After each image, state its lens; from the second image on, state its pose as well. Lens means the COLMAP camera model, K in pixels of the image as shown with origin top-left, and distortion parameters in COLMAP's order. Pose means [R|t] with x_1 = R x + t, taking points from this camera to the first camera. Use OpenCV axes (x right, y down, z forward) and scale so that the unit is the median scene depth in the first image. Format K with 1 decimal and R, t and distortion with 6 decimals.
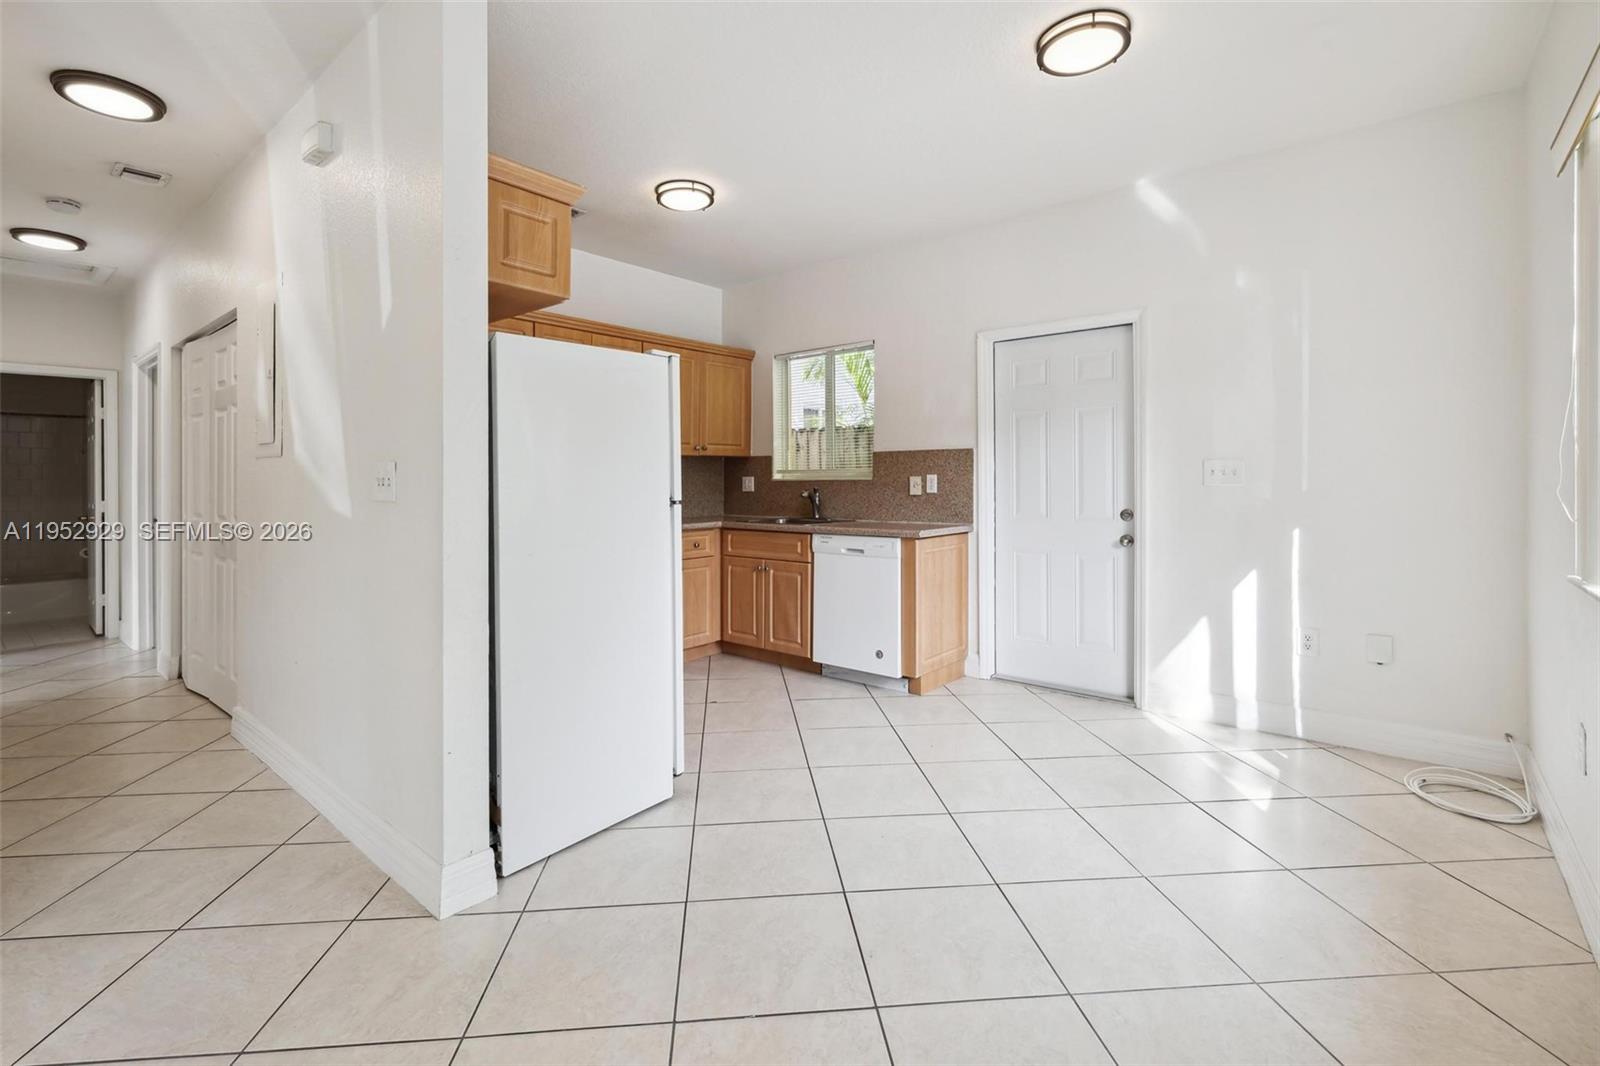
lens RADIAL K [[709.8, 0, 832.5], [0, 709.8, 471.3], [0, 0, 1]] dist [0.001135, -0.001187]
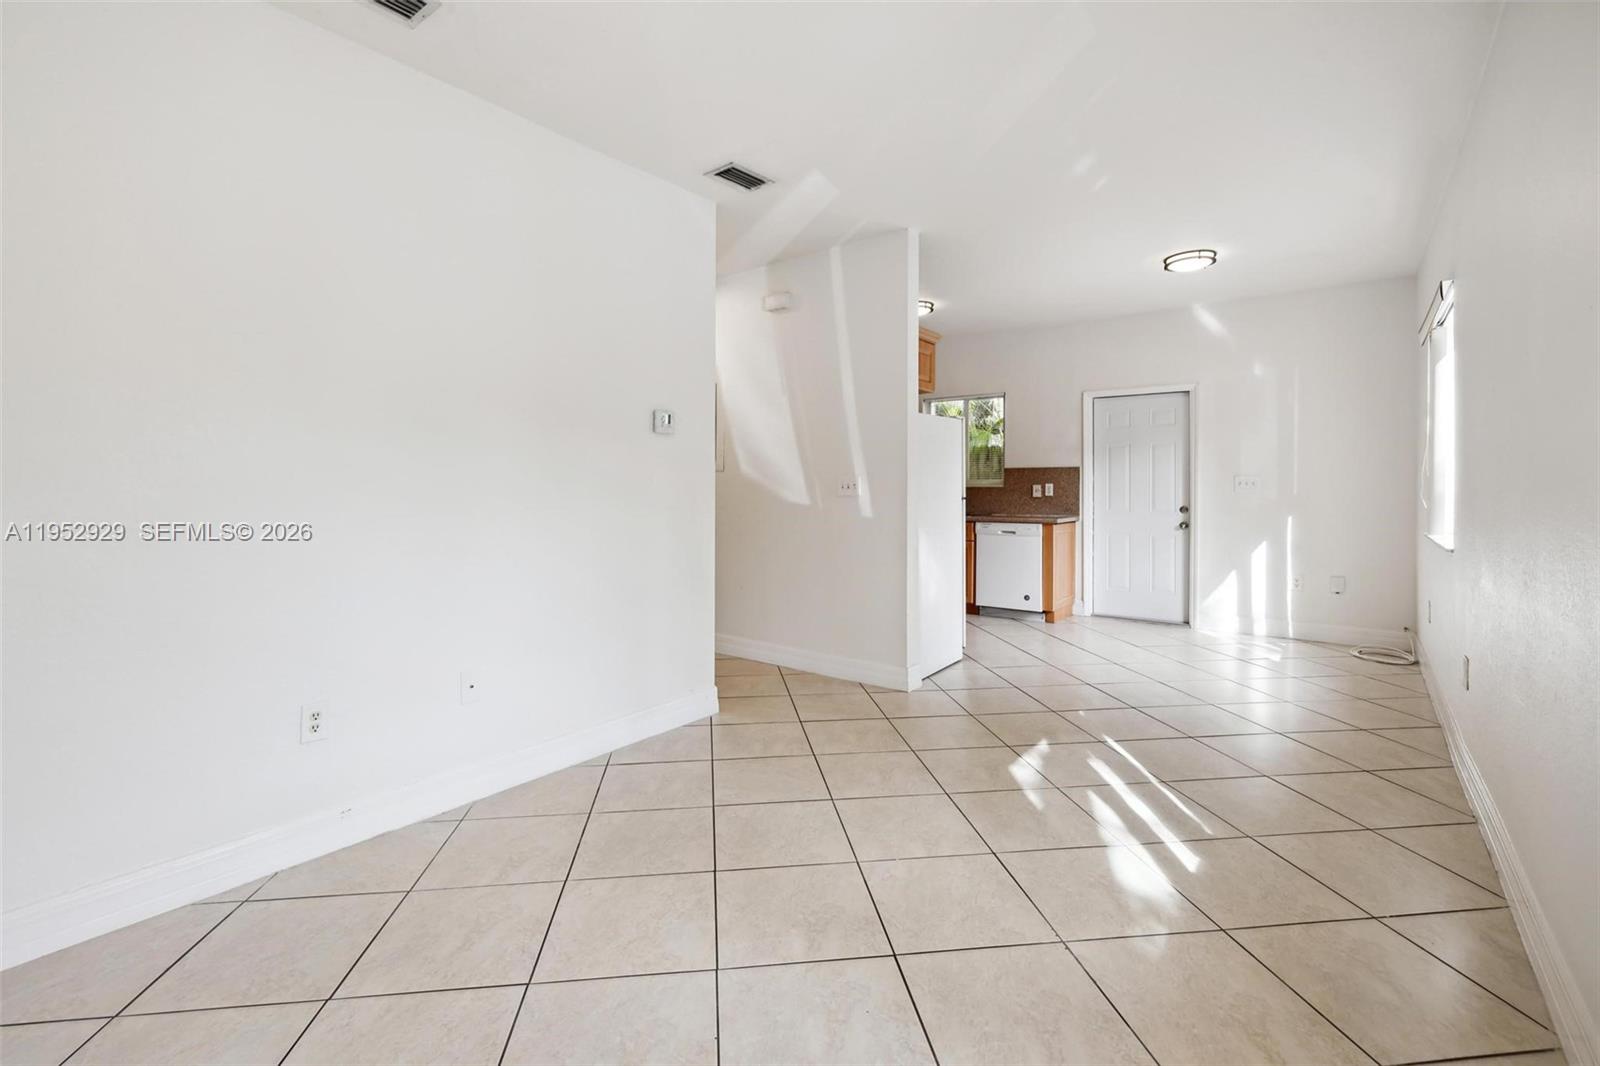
lens RADIAL K [[709.8, 0, 817.4], [0, 709.8, 482.6], [0, 0, 1]] dist [0.001135, -0.001187]
pose [[0.999573, 0.004450, 0.028879, -0.466233], [-0.004709, 0.999949, 0.008902, -0.010469], [-0.028838, -0.009034, 0.999543, -0.589735]]
